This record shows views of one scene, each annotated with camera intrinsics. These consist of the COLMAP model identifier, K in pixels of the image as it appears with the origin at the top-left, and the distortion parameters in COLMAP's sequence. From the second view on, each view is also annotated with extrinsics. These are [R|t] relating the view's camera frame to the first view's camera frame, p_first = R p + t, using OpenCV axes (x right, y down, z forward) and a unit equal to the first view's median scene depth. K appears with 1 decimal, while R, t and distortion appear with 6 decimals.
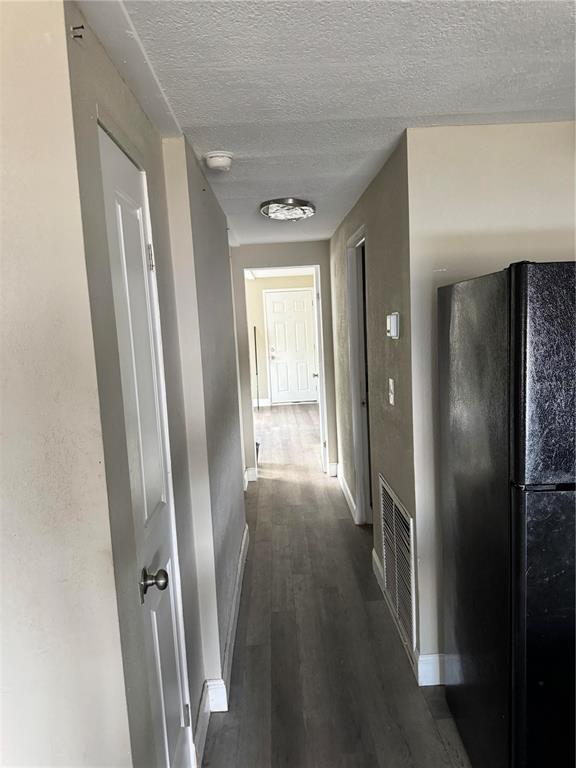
lens RADIAL K [[549.1, 0, 288.0], [0, 549.1, 384.0], [0, 0, 1]] dist [0.002847, 0.001031]
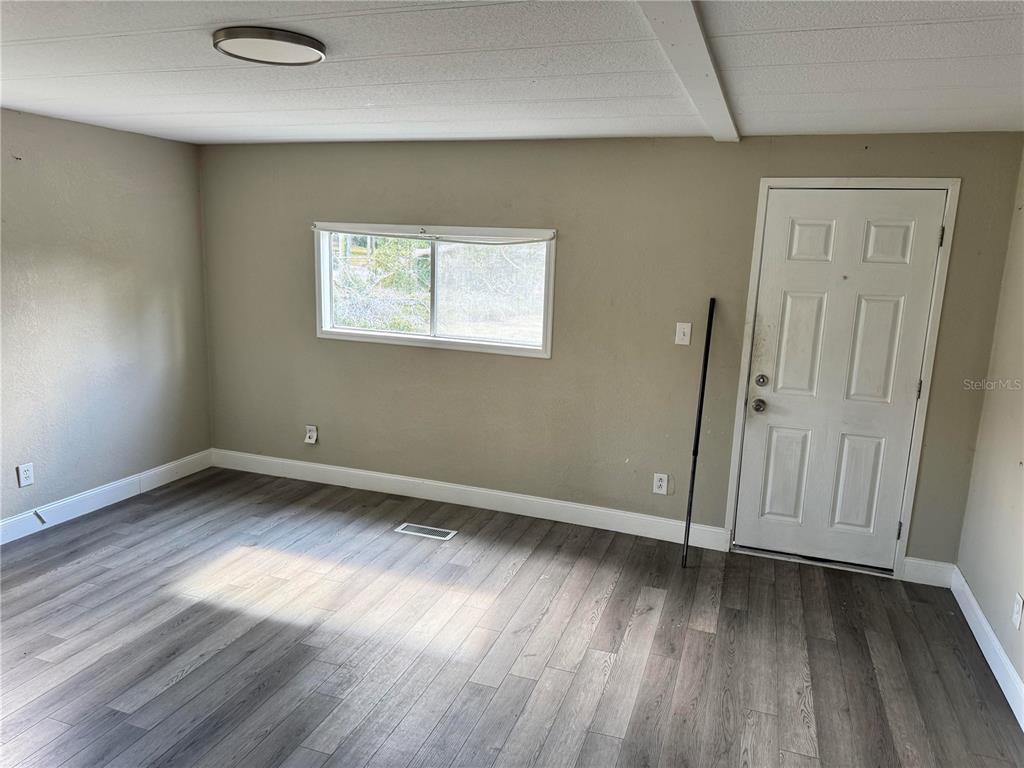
lens RADIAL K [[732.1, 0, 512.0], [0, 732.1, 384.0], [0, 0, 1]] dist [0.002847, 0.001031]
pose [[0.923361, 0.154797, -0.351343, -0.013674], [-0.128980, 0.987000, 0.095888, -0.081128], [0.361619, -0.043223, 0.931324, 0.580153]]
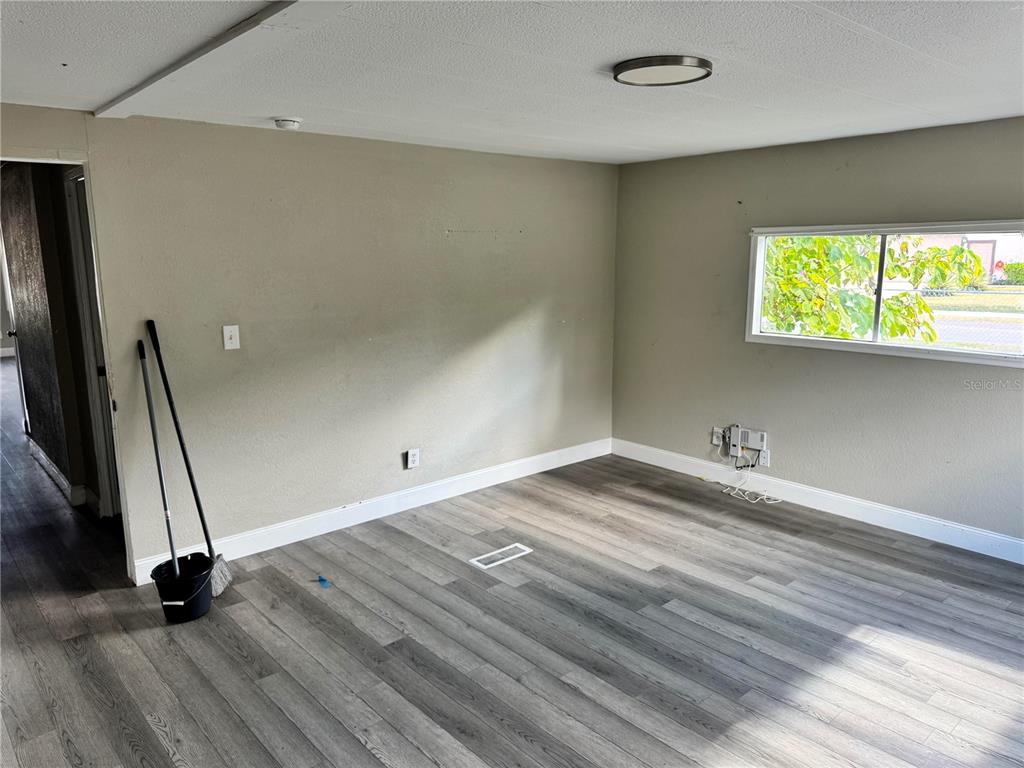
lens RADIAL K [[732.1, 0, 512.0], [0, 732.1, 384.0], [0, 0, 1]] dist [0.002847, 0.001031]
pose [[-0.774757, 0.172871, -0.608167, 0.029648], [-0.026013, 0.952365, 0.303848, -0.122394], [0.631723, 0.251228, -0.733355, 0.934608]]
